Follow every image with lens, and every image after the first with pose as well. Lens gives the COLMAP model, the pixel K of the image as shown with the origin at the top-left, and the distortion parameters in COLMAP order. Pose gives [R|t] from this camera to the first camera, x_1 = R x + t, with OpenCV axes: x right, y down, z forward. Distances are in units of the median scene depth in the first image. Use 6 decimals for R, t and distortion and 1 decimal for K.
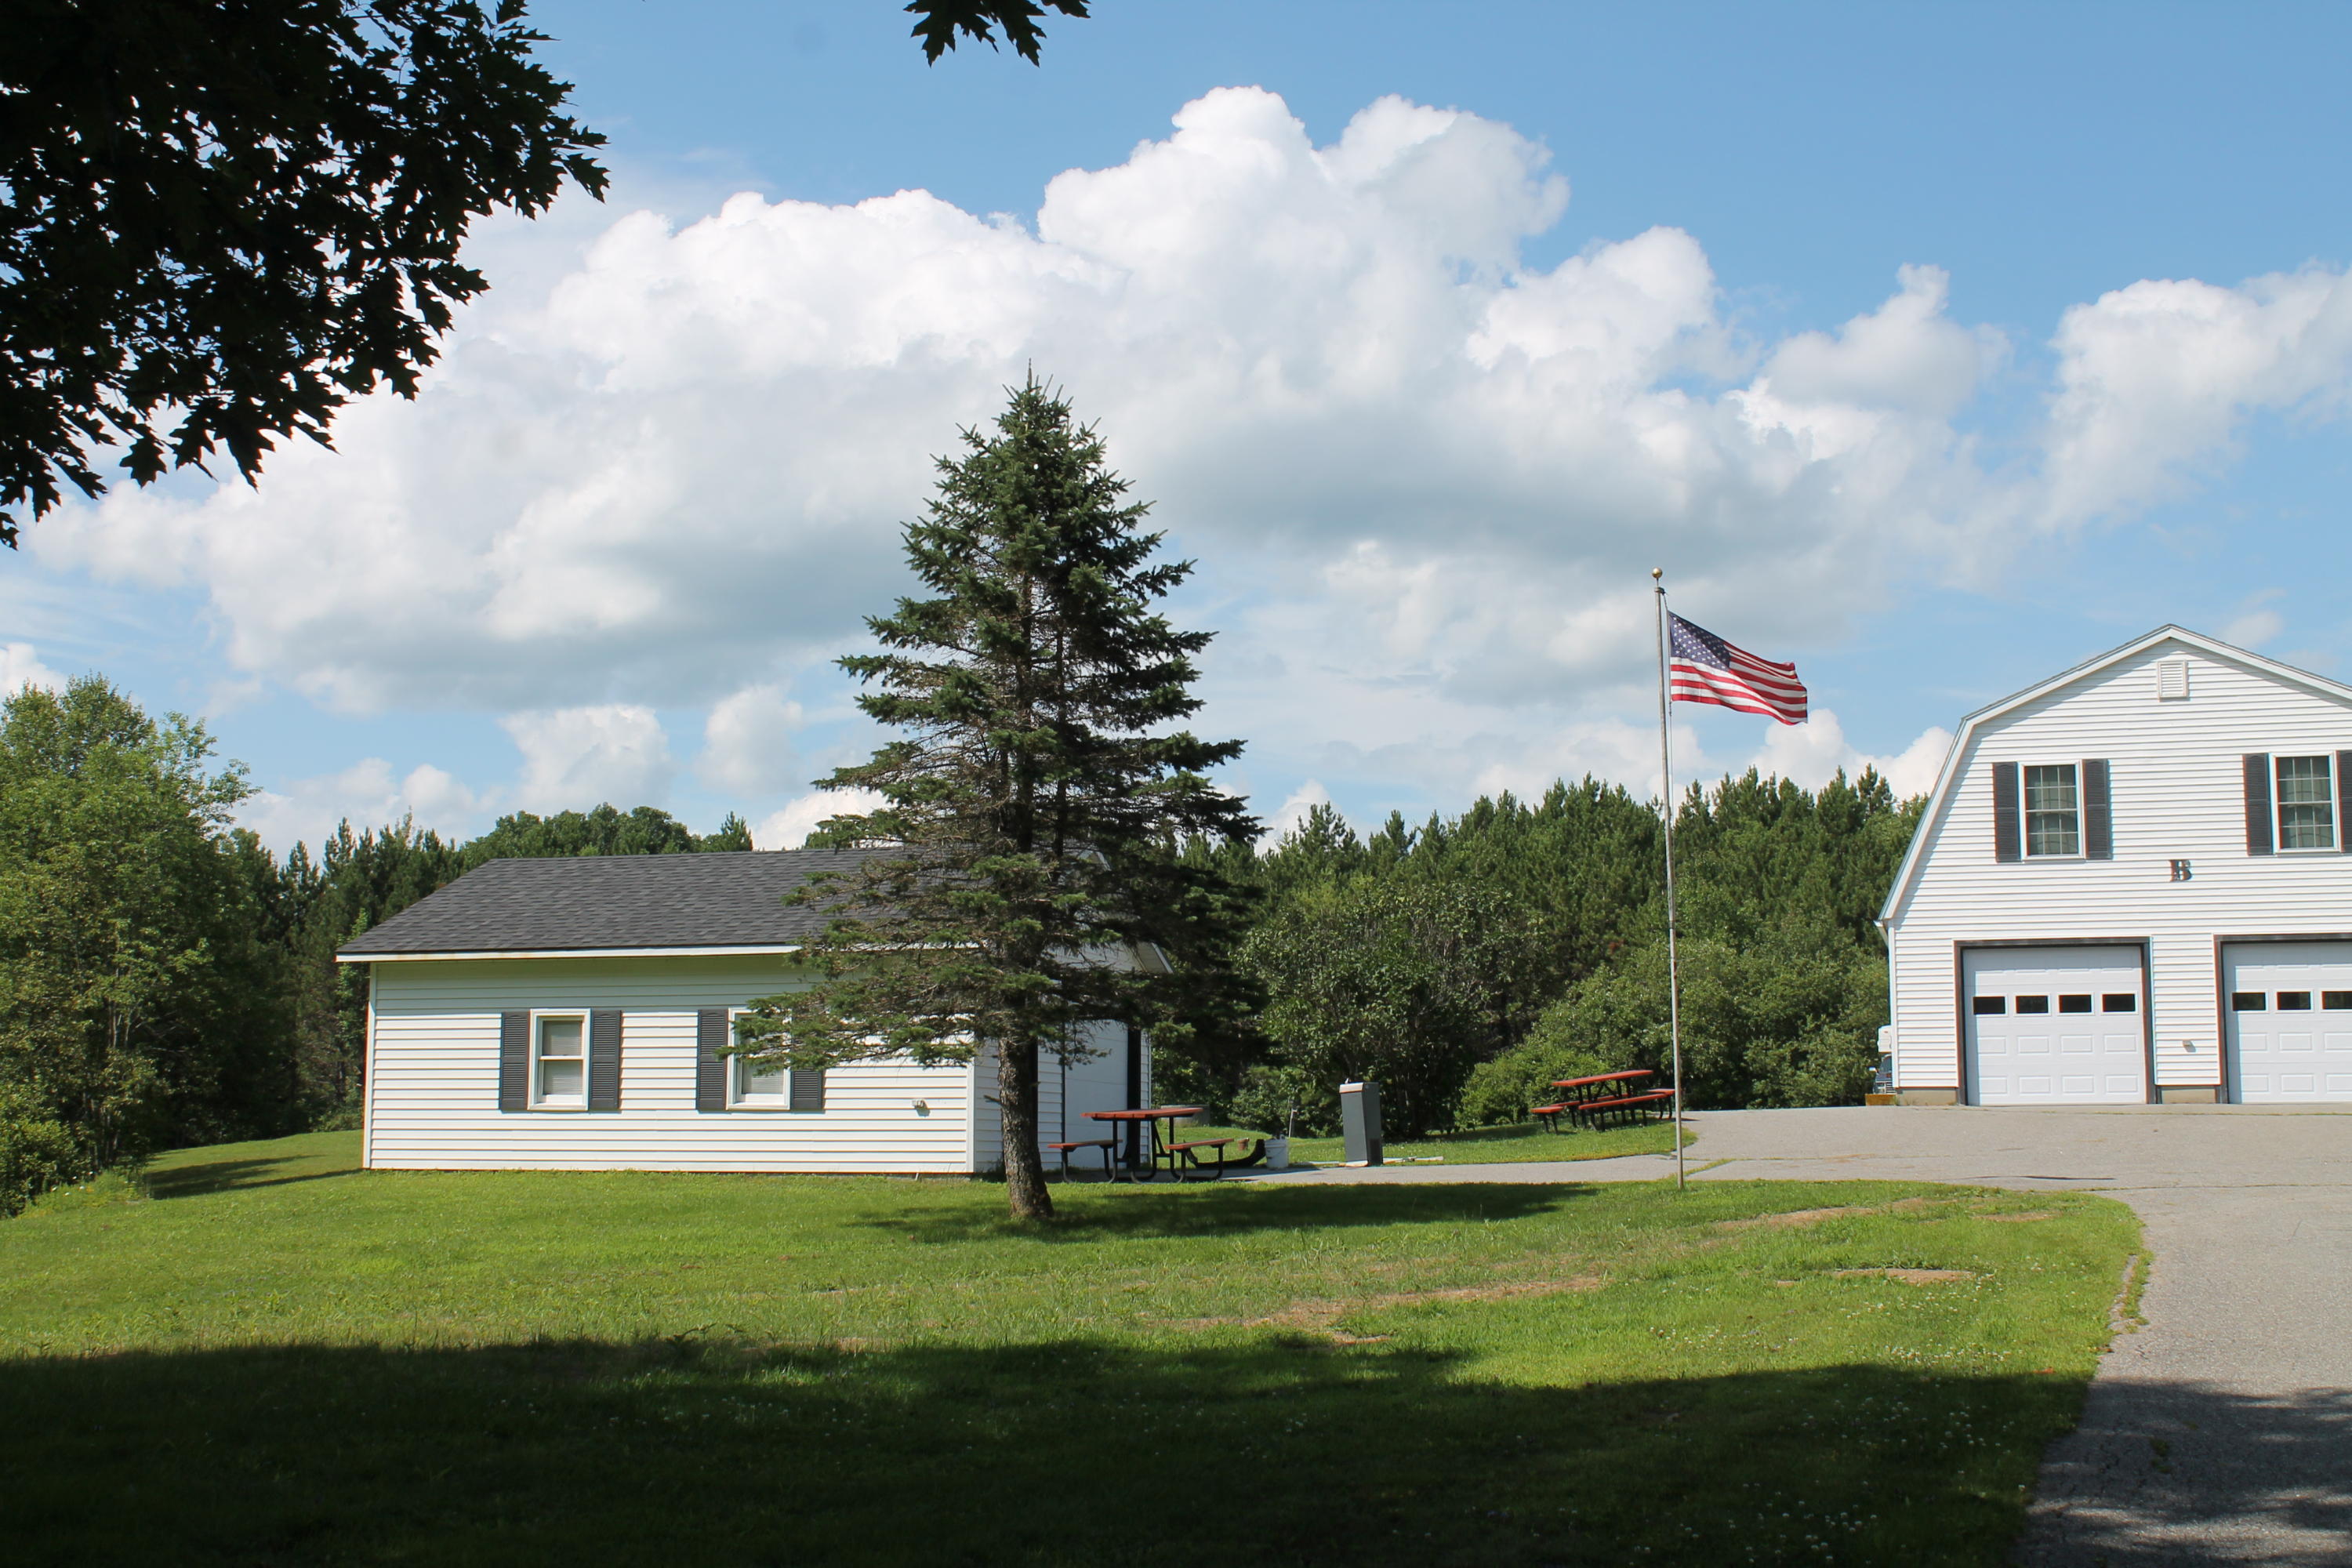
lens RADIAL K [[2927.5, 0, 1176.0], [0, 2927.5, 784.0], [0, 0, 1]] dist [-0.123605, 0.022990]
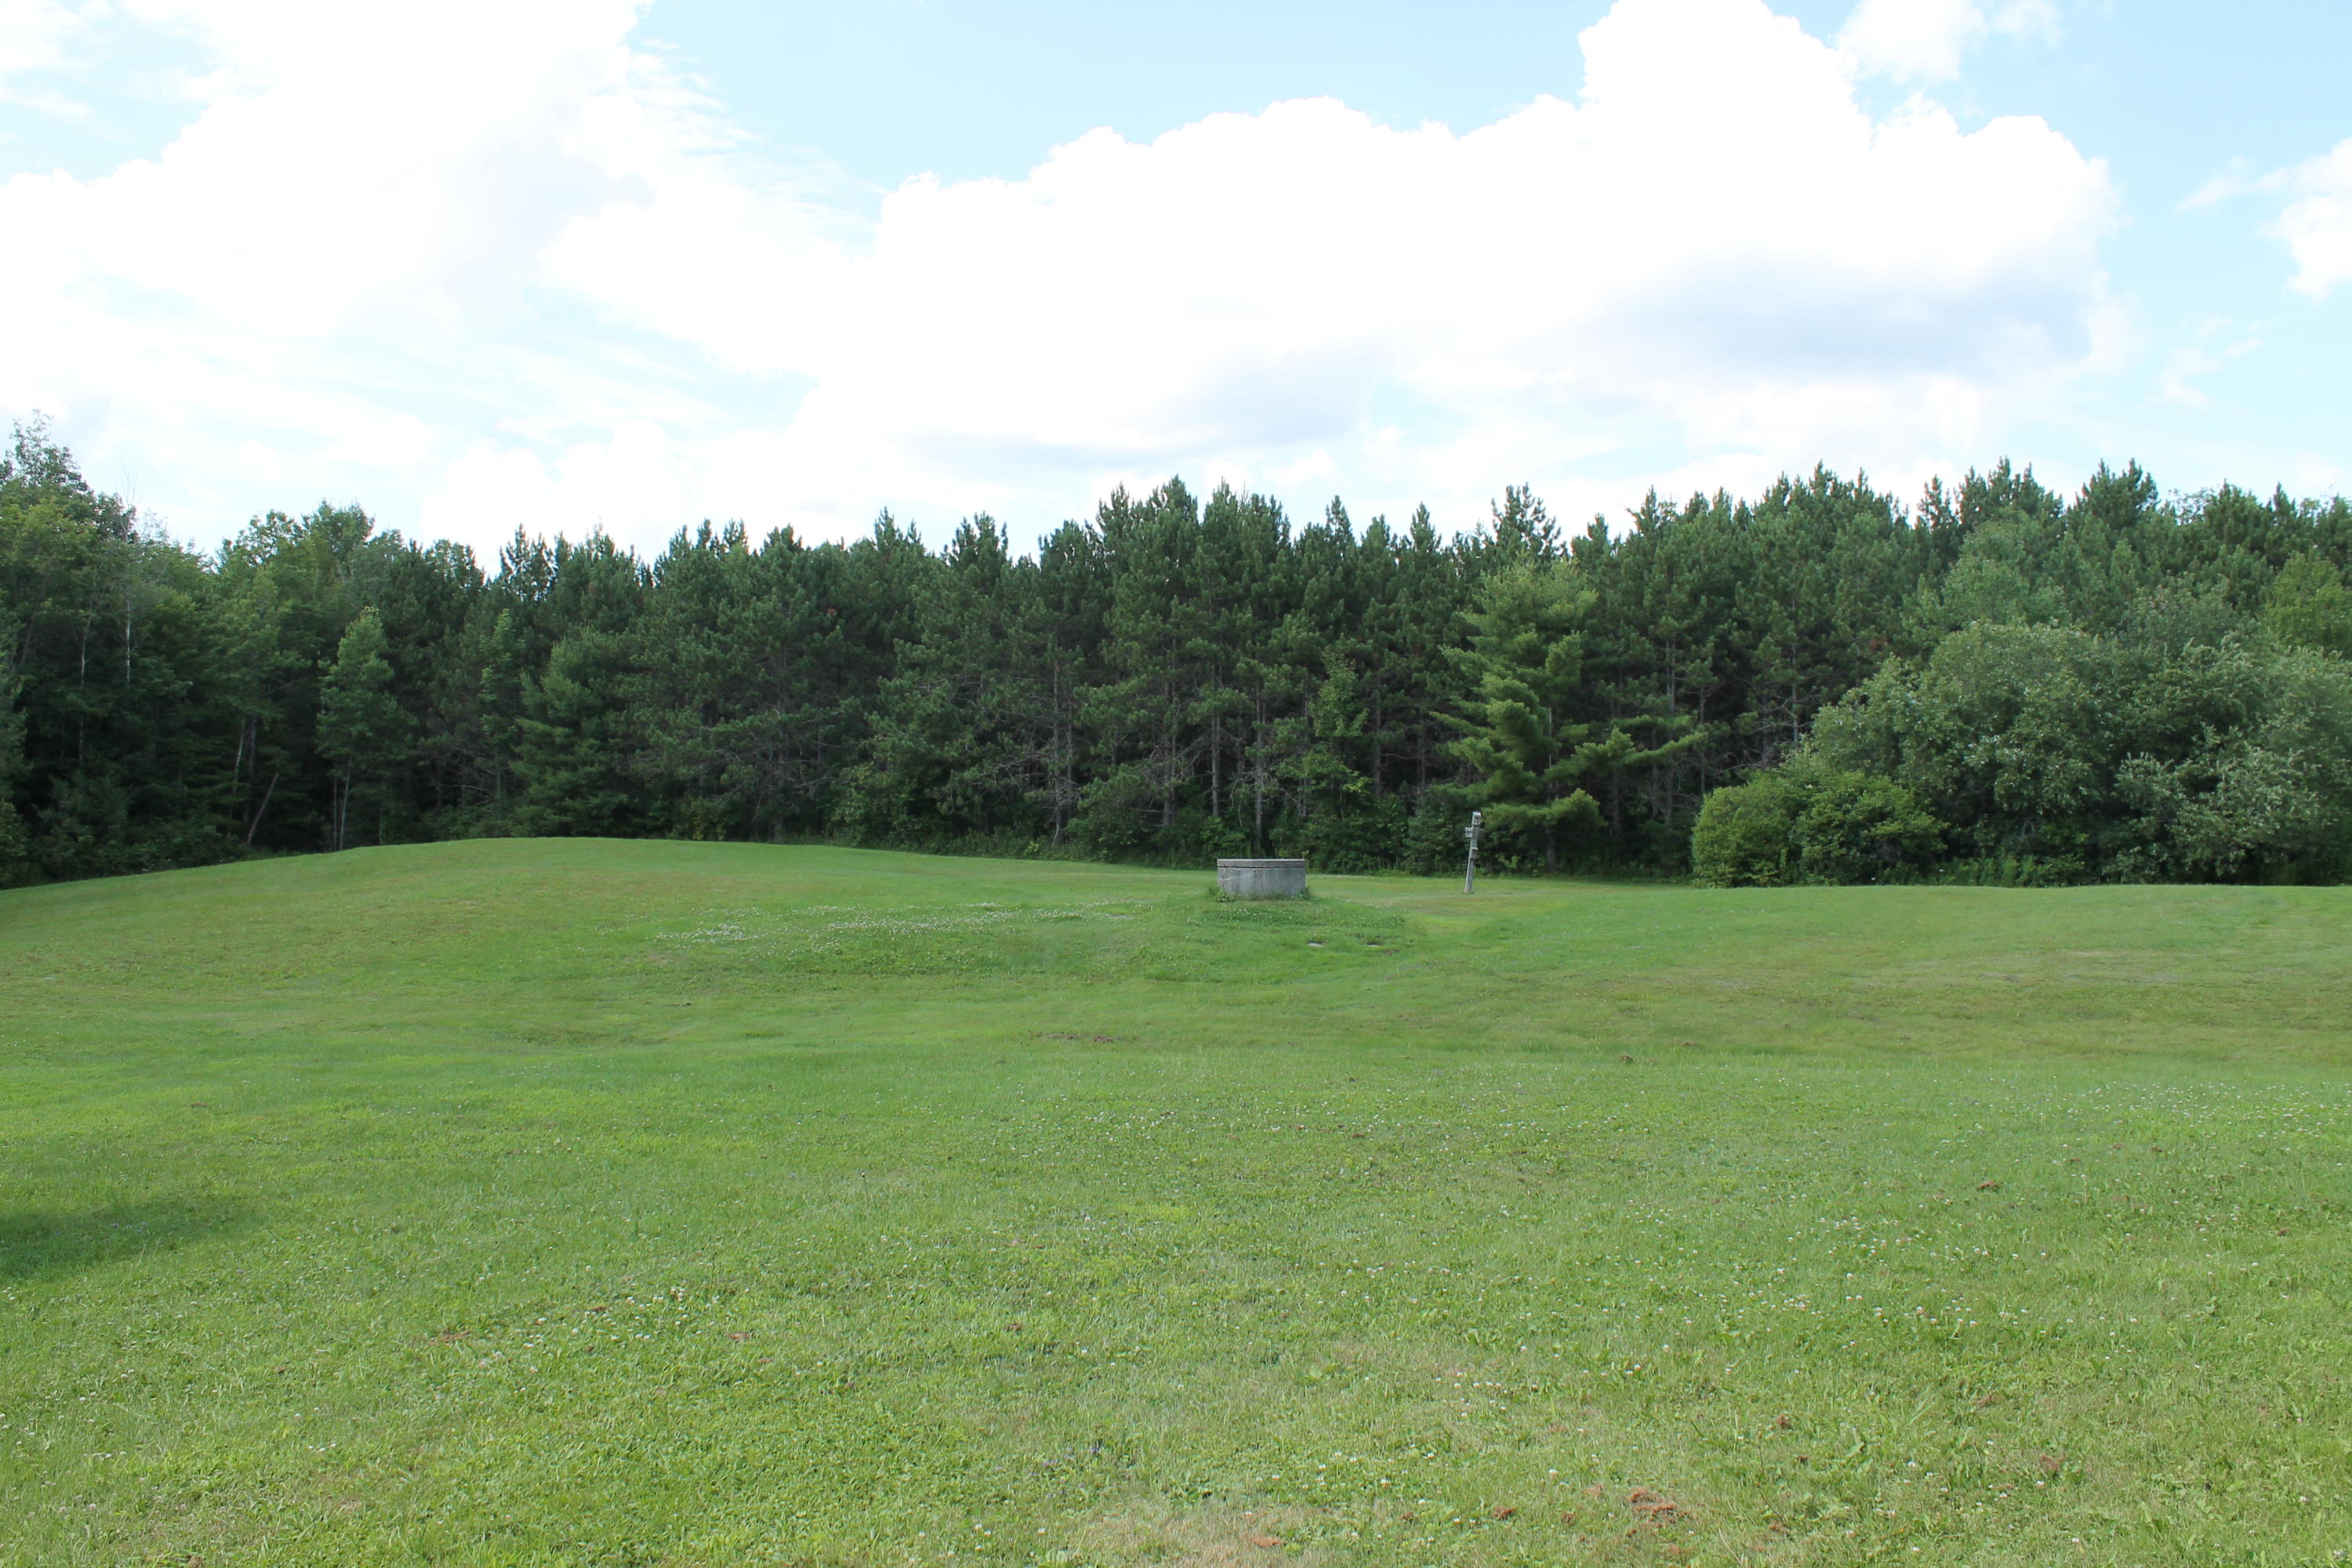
lens RADIAL K [[1976.5, 0, 1176.0], [0, 1976.5, 784.0], [0, 0, 1]] dist [0.002757, 0.000951]
pose [[0.992468, 0.011589, -0.121956, 0.025628], [0.000987, 0.994727, 0.102555, 0.042668], [0.122502, -0.101903, 0.987223, 0.479354]]
